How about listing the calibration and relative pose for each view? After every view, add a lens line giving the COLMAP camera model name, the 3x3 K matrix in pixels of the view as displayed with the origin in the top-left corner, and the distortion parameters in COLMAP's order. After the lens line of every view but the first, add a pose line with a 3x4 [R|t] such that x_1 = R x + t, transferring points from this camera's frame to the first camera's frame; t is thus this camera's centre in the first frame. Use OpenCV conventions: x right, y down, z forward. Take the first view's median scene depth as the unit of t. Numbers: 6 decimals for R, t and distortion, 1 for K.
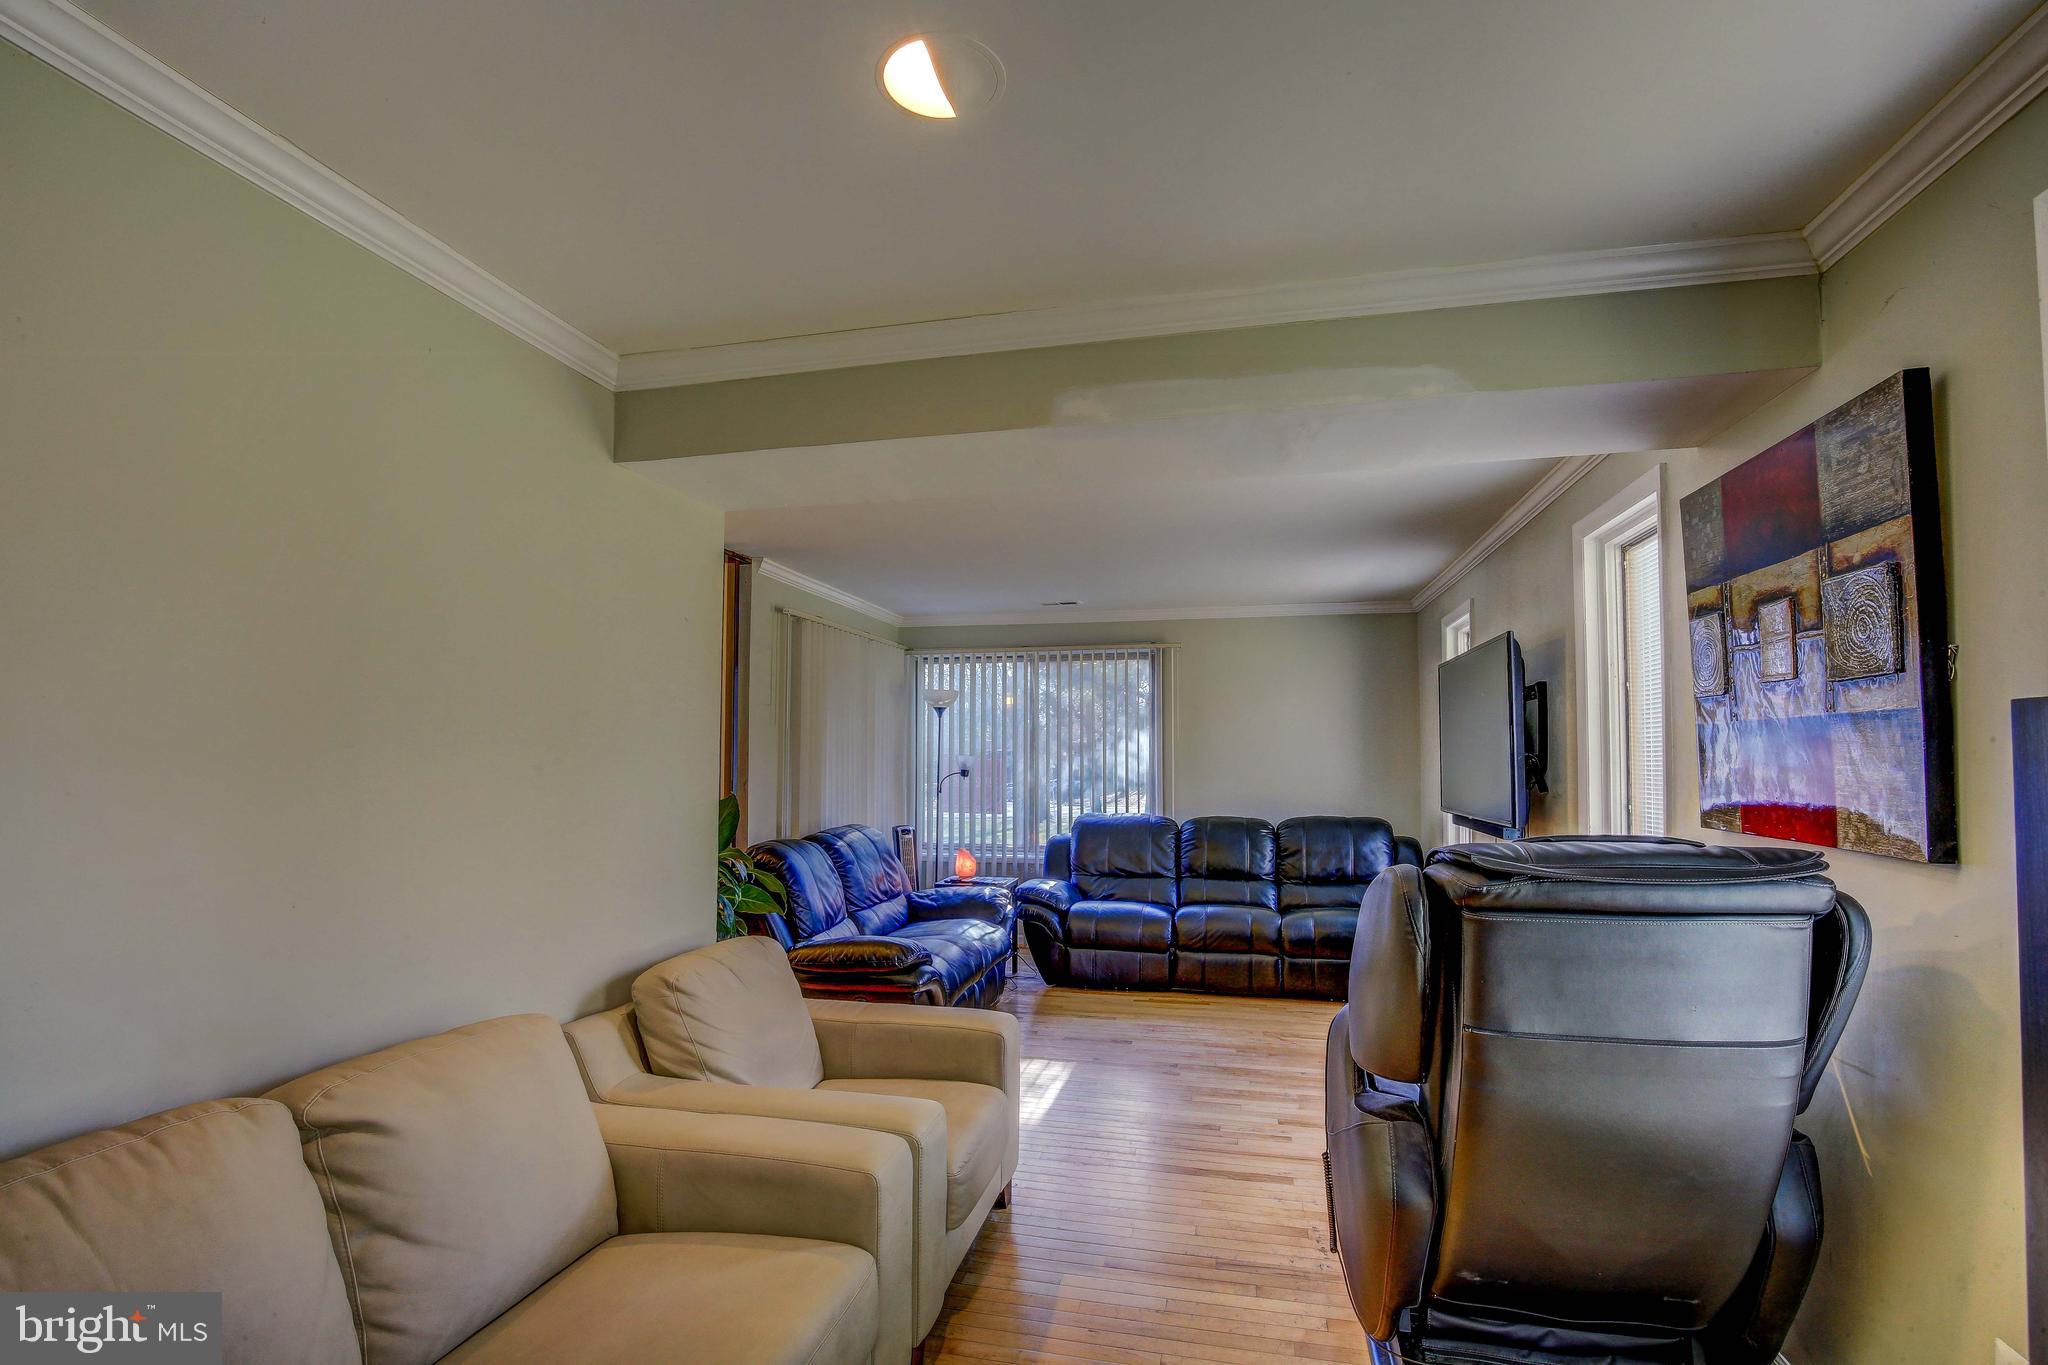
lens RADIAL K [[1009.1, 0, 878.2], [0, 1009.1, 726.4], [0, 0, 1]] dist [-0.042790, 0.000113]
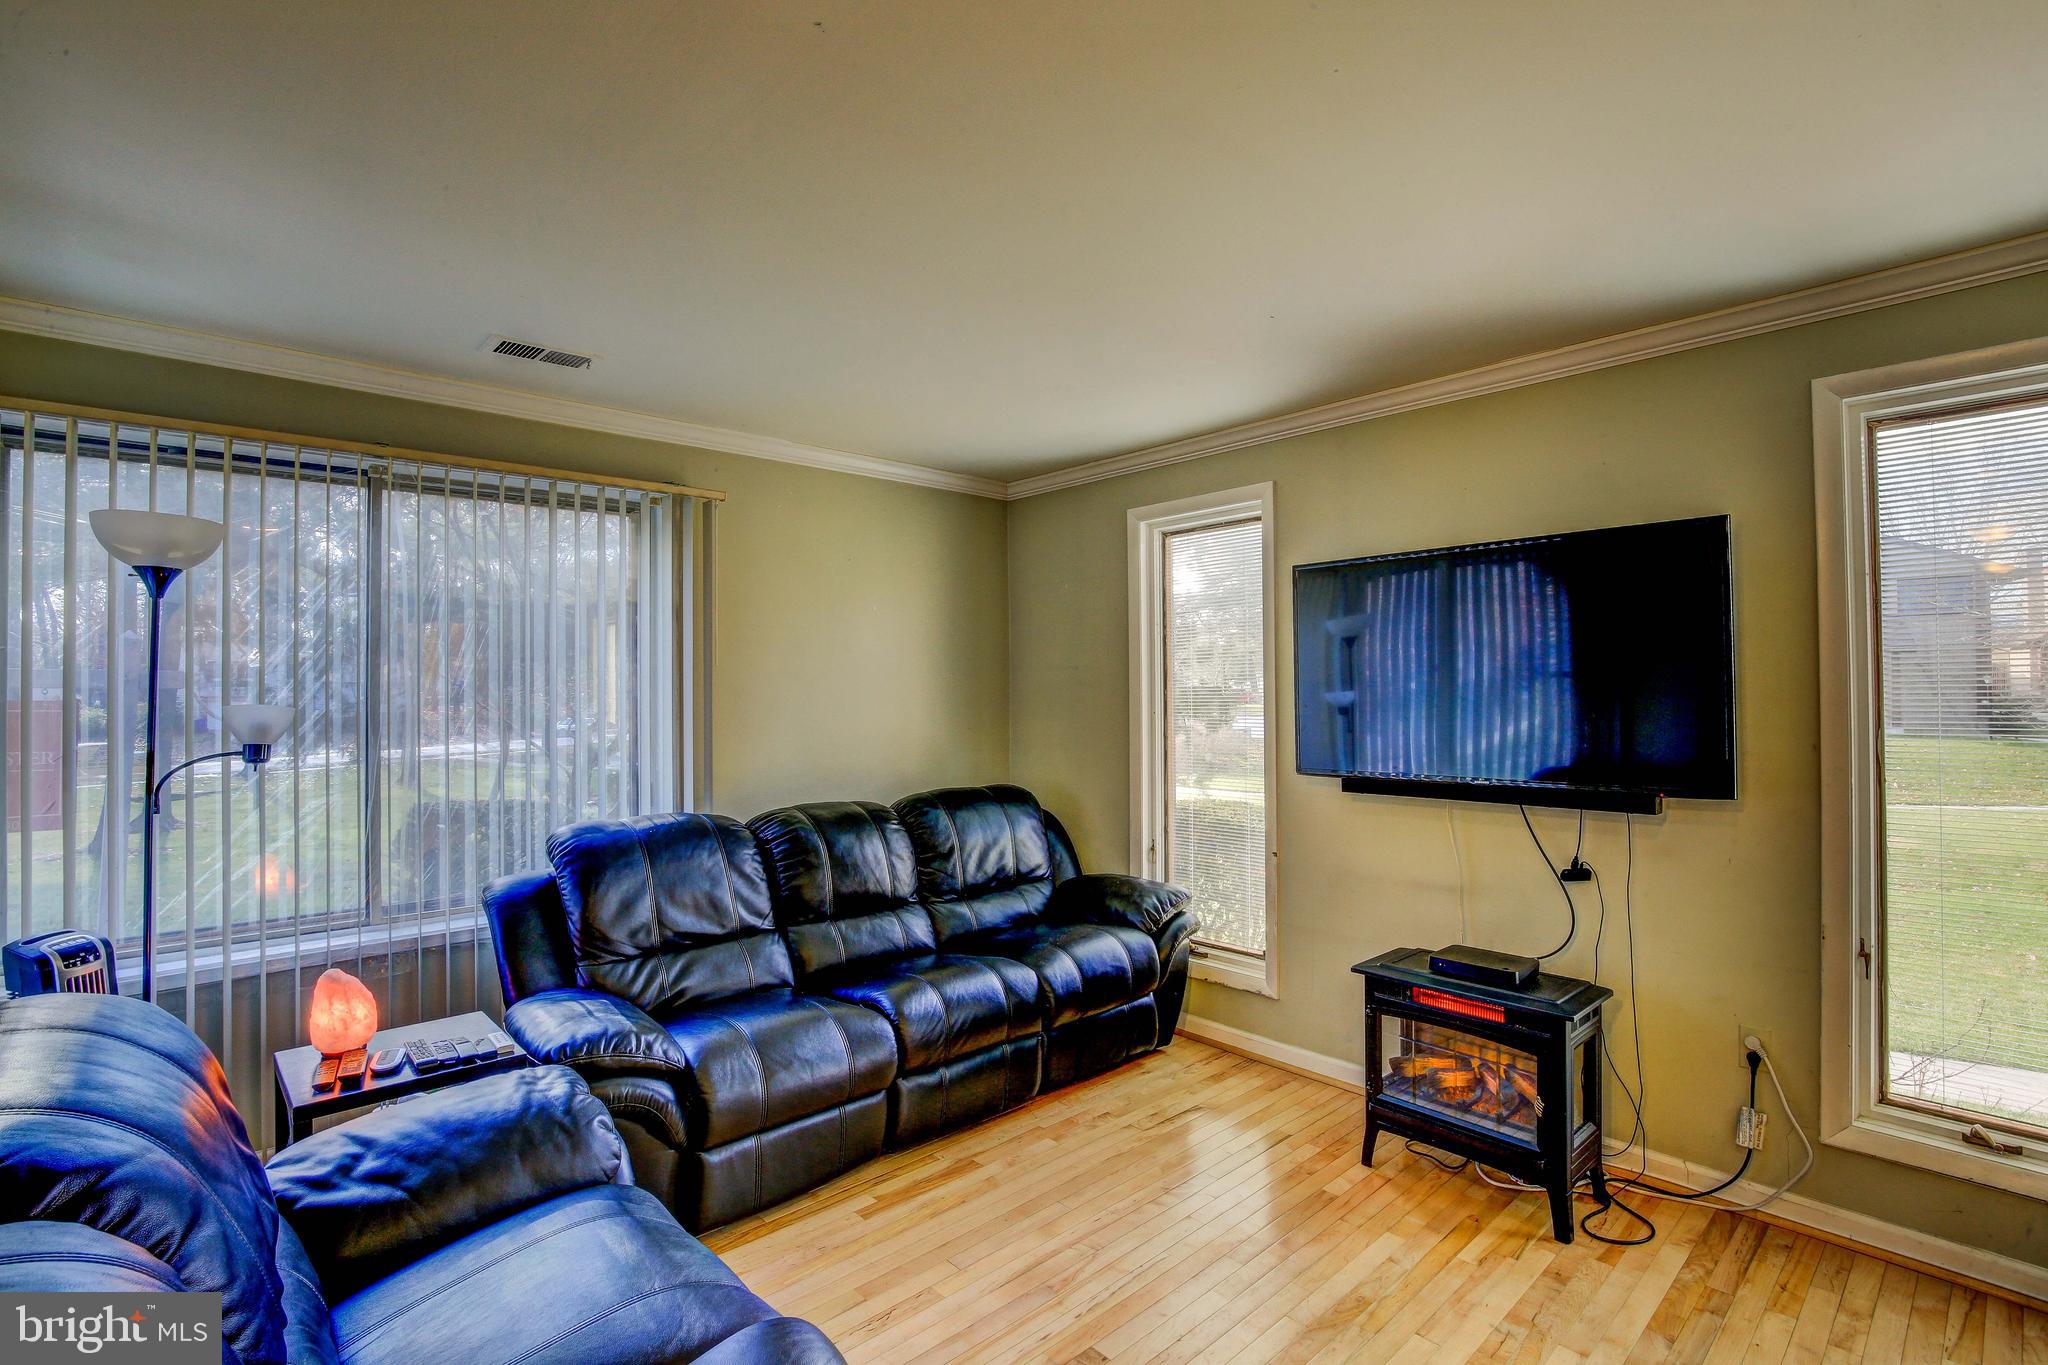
lens RADIAL K [[950.3, 0, 898.1], [0, 950.3, 682.8], [0, 0, 1]] dist [-0.027383, 0.000656]
pose [[0.456565, 0.003545, 0.889683, -0.128857], [-0.018563, 0.999812, 0.005542, 0.016636], [-0.889496, -0.019045, 0.456545, 0.743543]]
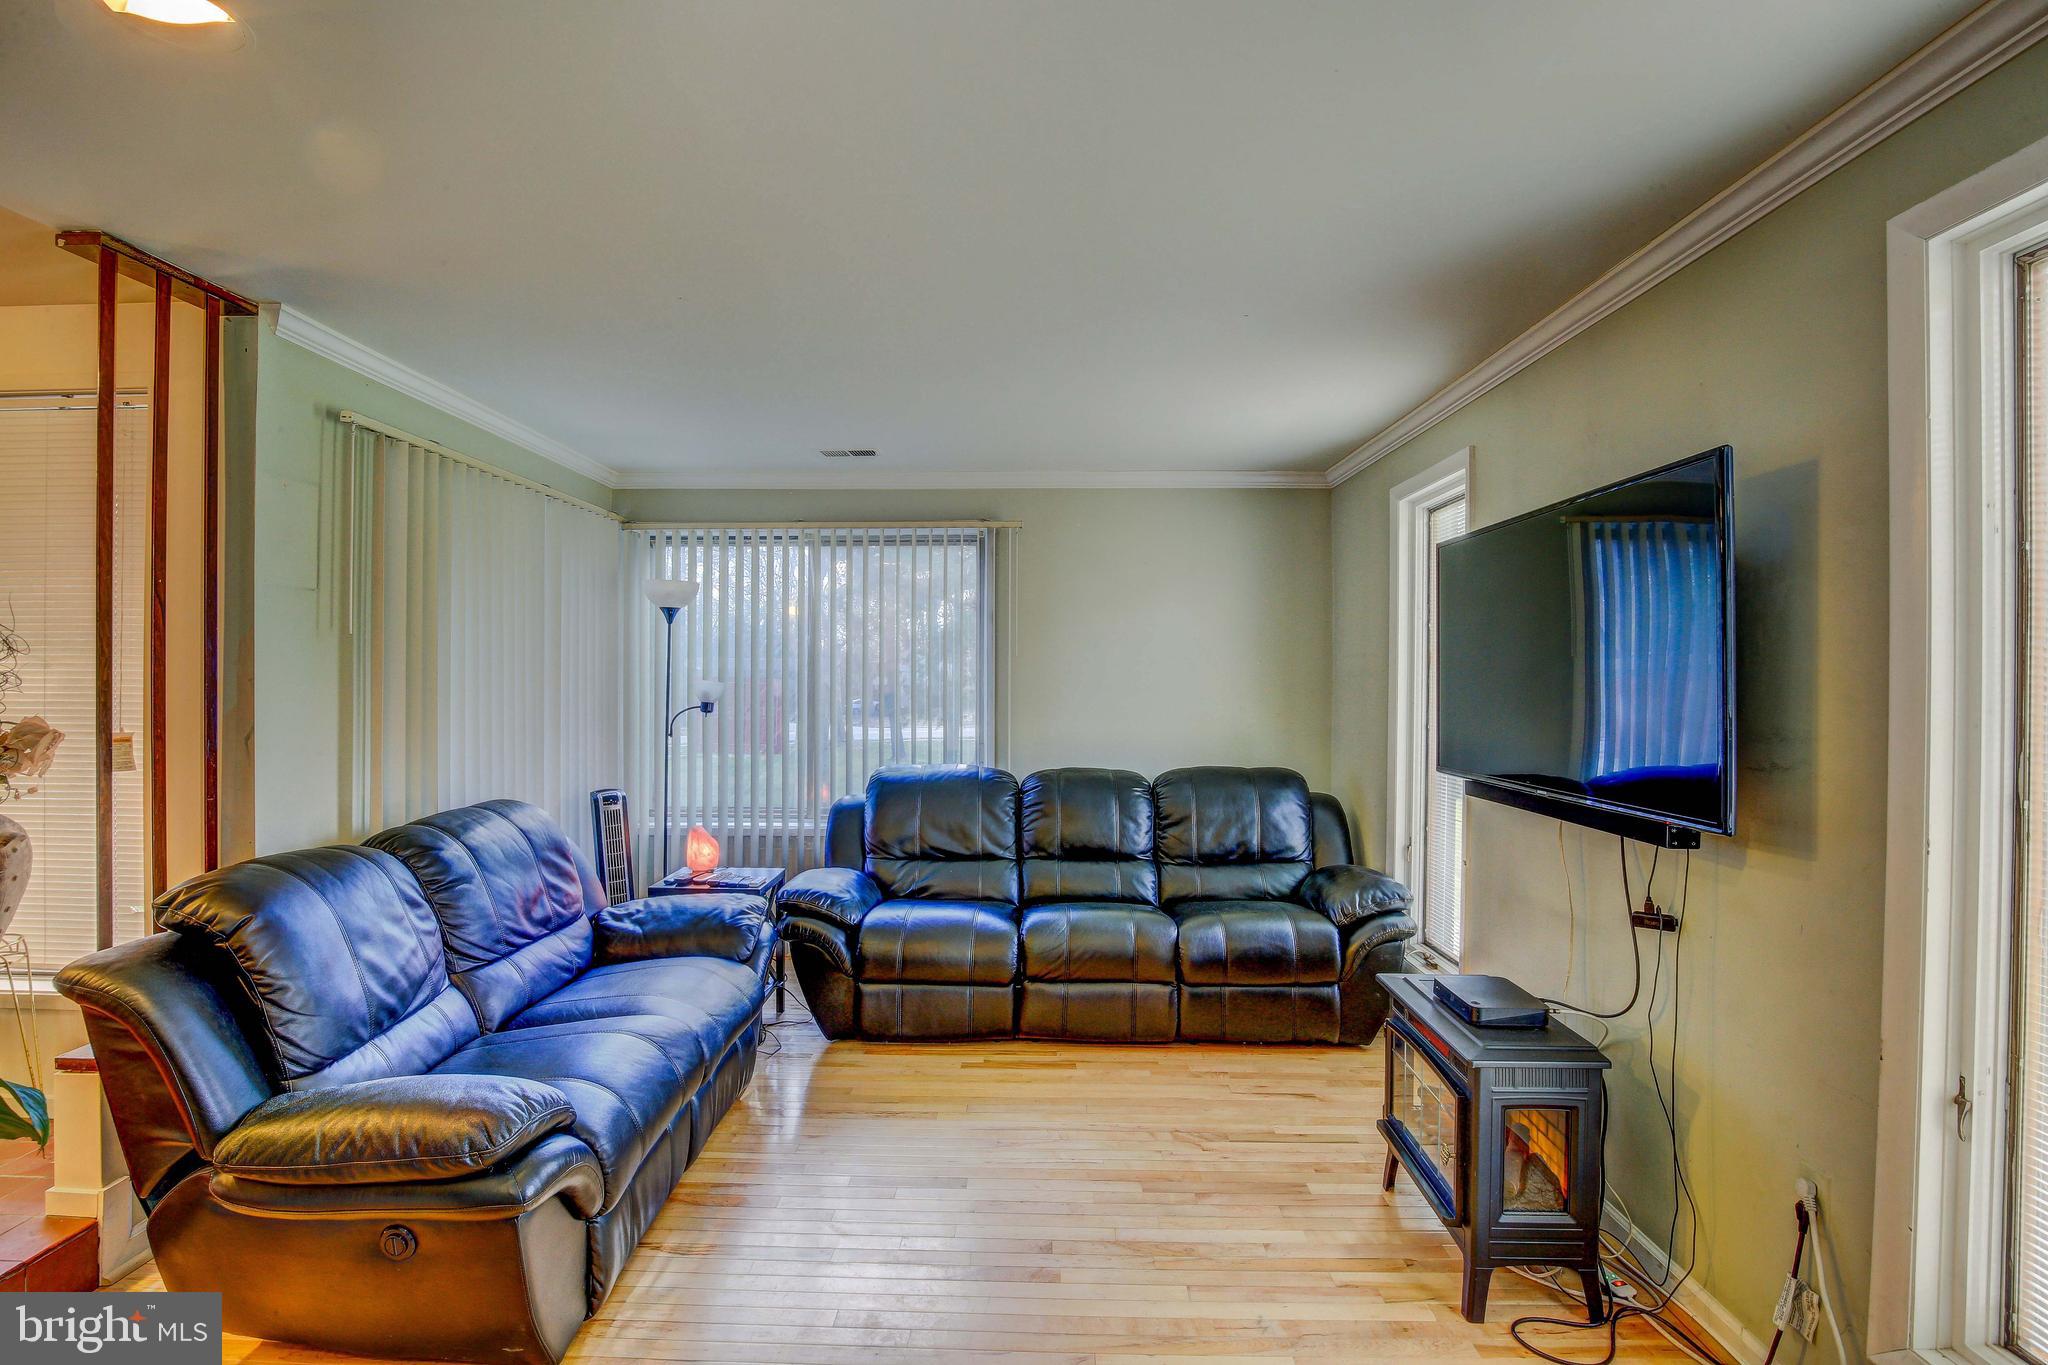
lens RADIAL K [[942.8, 0, 1013.7], [0, 942.8, 677.3], [0, 0, 1]] dist [-0.038955, 0.008100]
pose [[0.943119, 0.000479, 0.332455, 0.082206], [-0.011093, 0.999487, 0.030028, 0.006442], [-0.332270, -0.032008, 0.942641, 0.408885]]
